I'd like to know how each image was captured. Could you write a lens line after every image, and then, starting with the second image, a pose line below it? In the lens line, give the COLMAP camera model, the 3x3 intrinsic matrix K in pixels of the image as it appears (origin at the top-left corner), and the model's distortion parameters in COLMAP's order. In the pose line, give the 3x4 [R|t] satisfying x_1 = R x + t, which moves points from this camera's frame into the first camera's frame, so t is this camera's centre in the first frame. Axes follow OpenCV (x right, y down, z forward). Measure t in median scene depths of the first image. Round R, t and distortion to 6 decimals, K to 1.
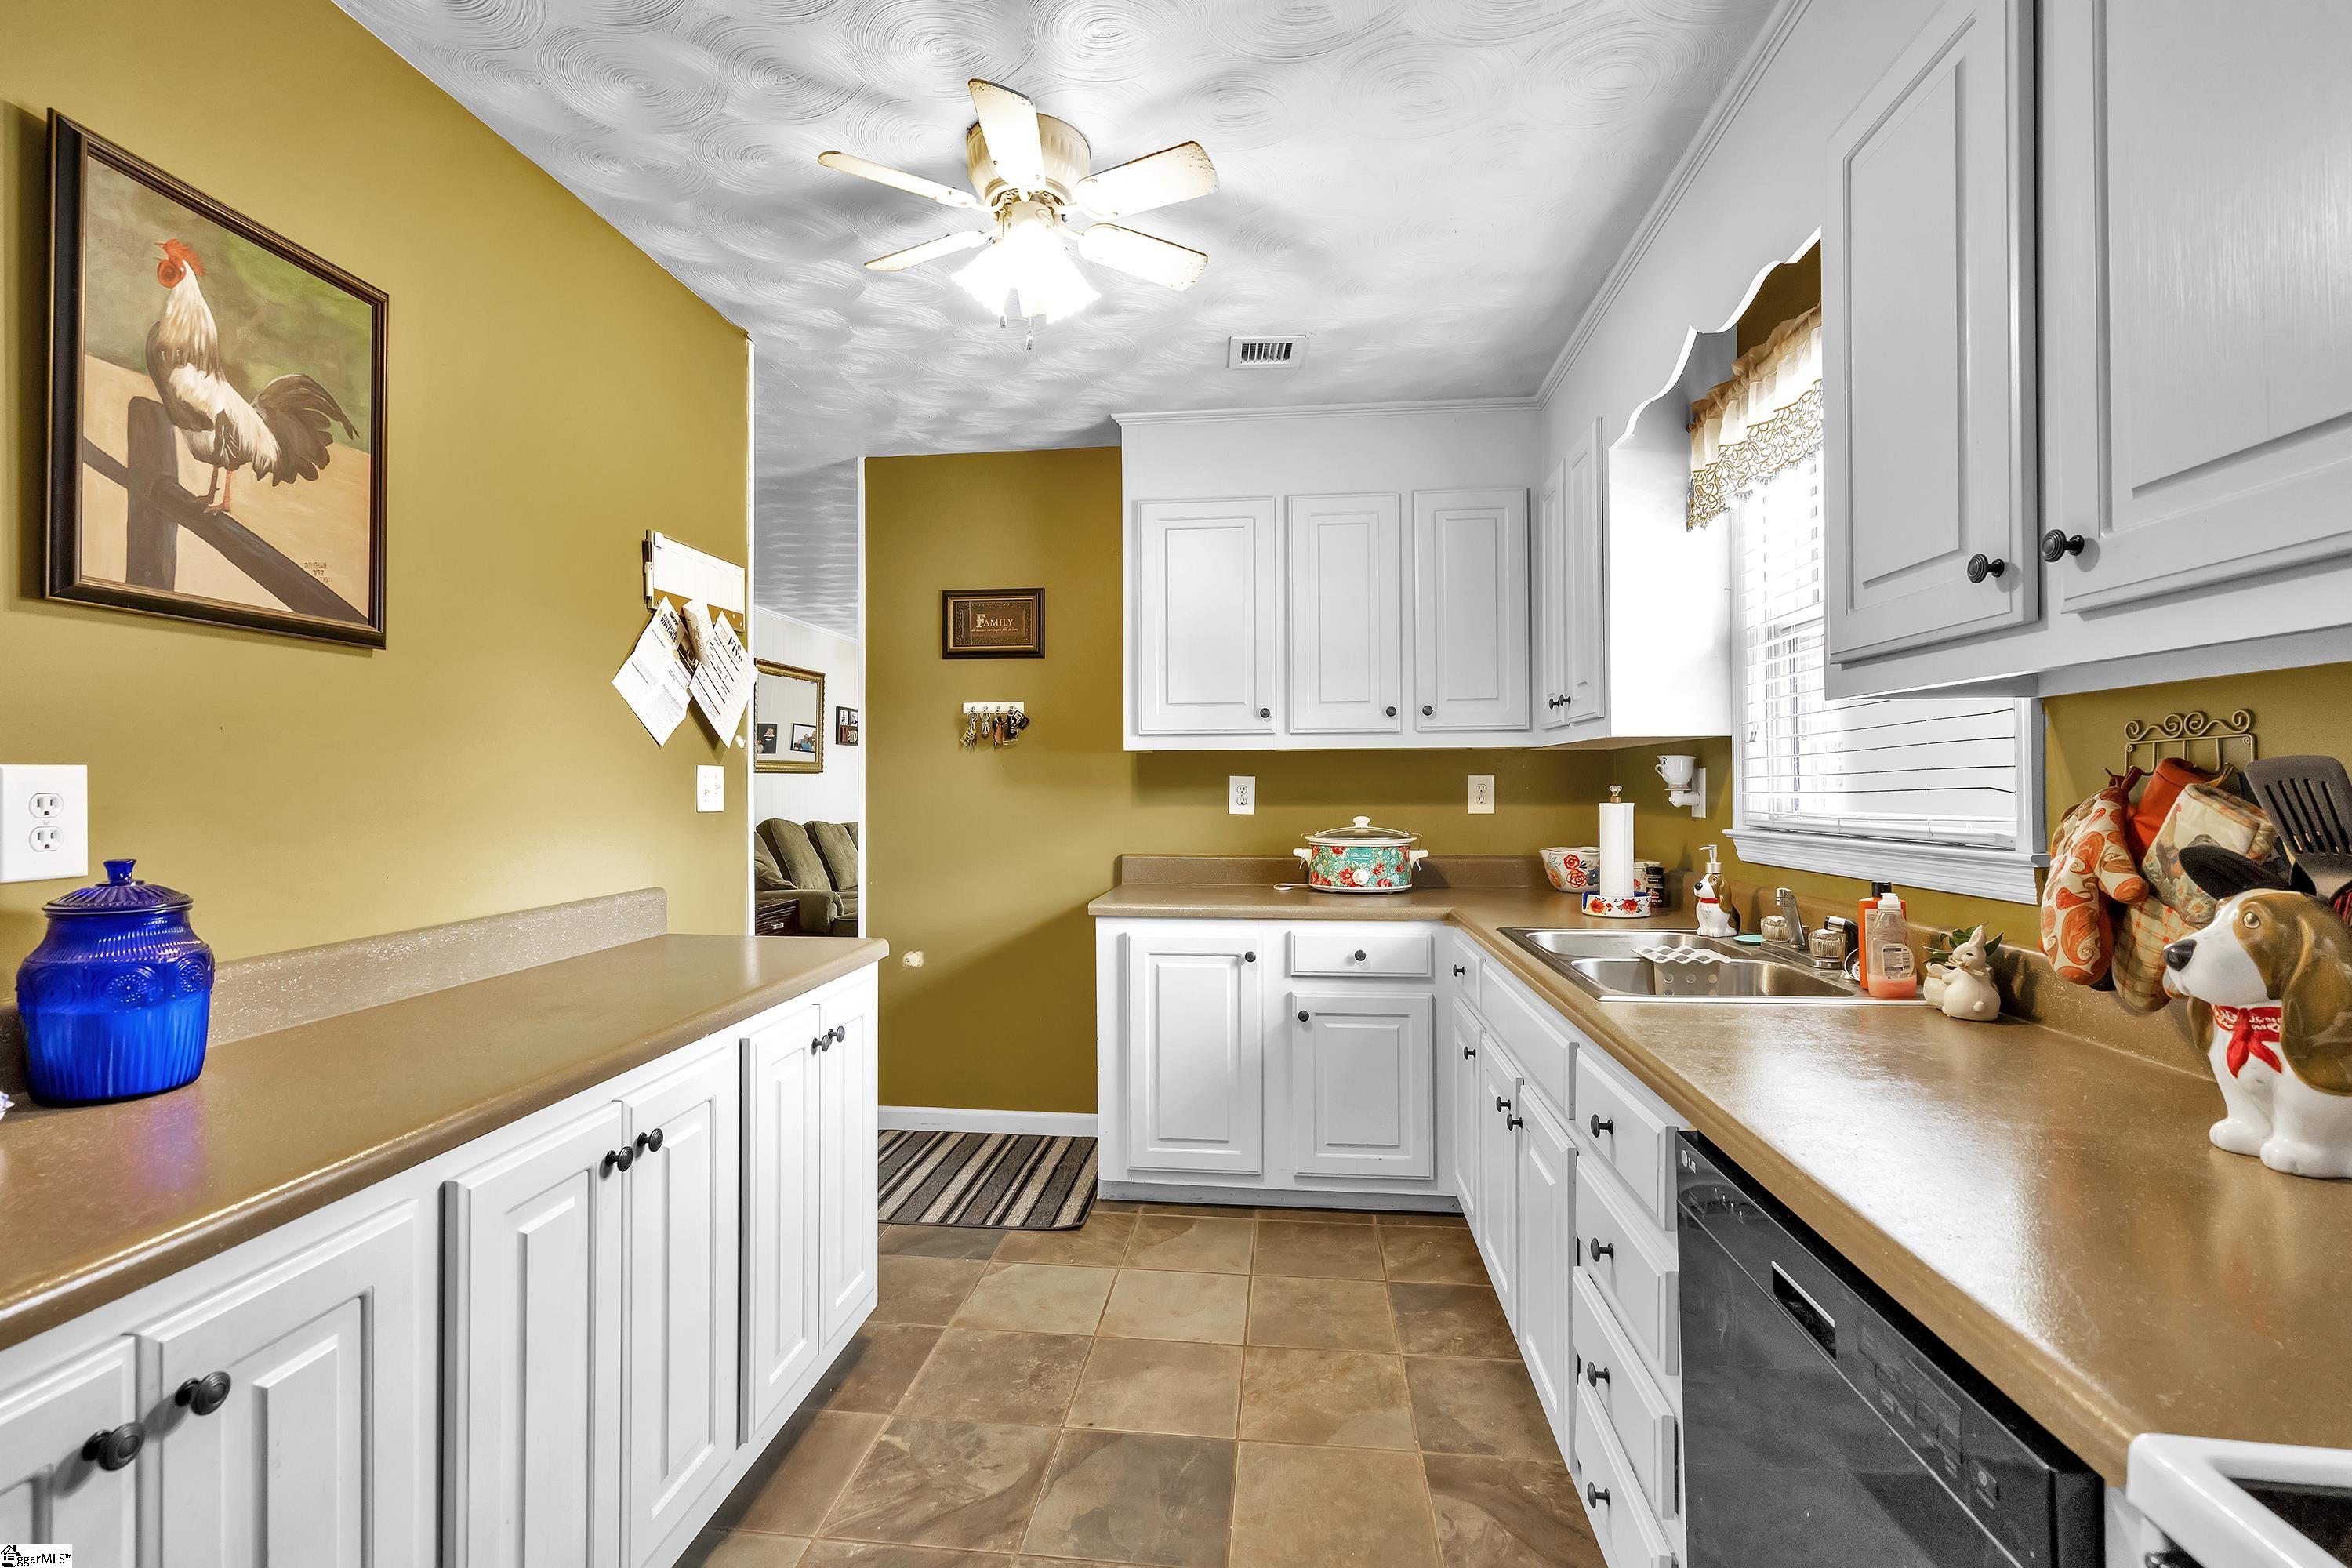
lens RADIAL K [[1052.1, 0, 1173.2], [0, 1052.1, 771.7], [0, 0, 1]] dist [0.000162, -0.000518]
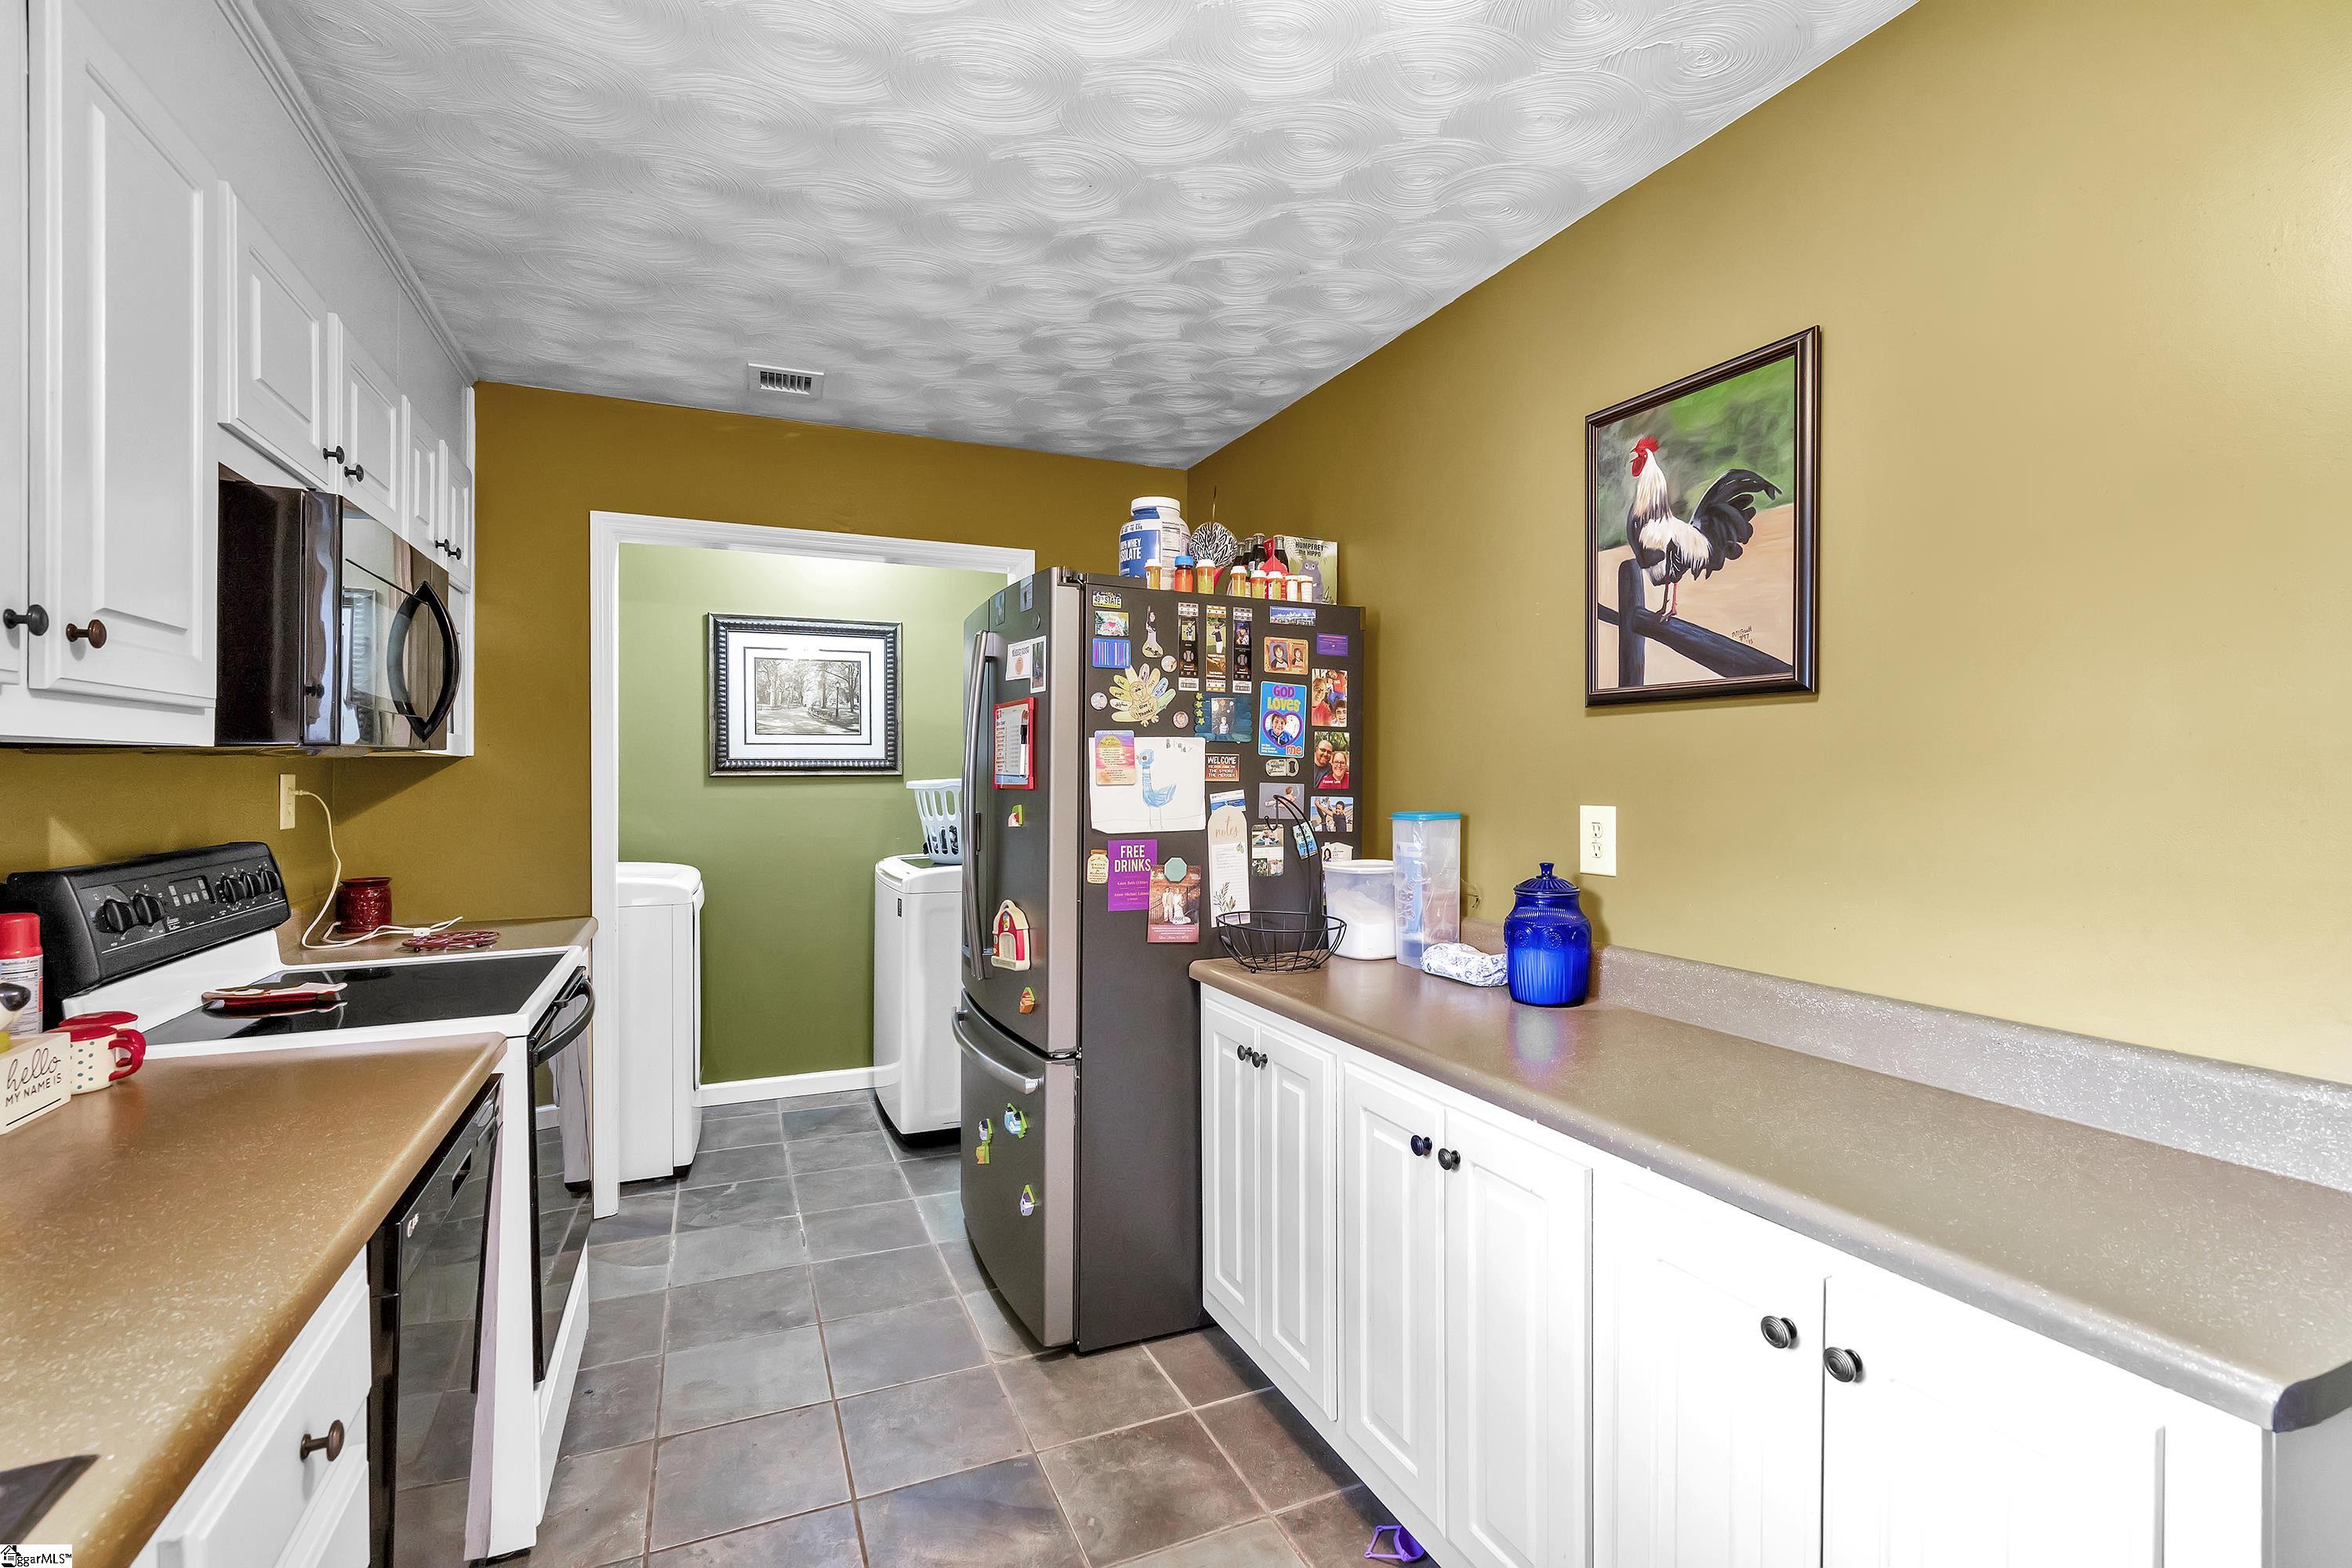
lens RADIAL K [[1052.1, 0, 1171.4], [0, 1052.1, 783.3], [0, 0, 1]] dist [0.000162, -0.000518]
pose [[-0.870584, 0.006698, -0.491975, 0.298027], [0.004305, 0.999973, 0.005996, -0.047355], [0.492001, 0.003103, -0.870589, 1.843498]]
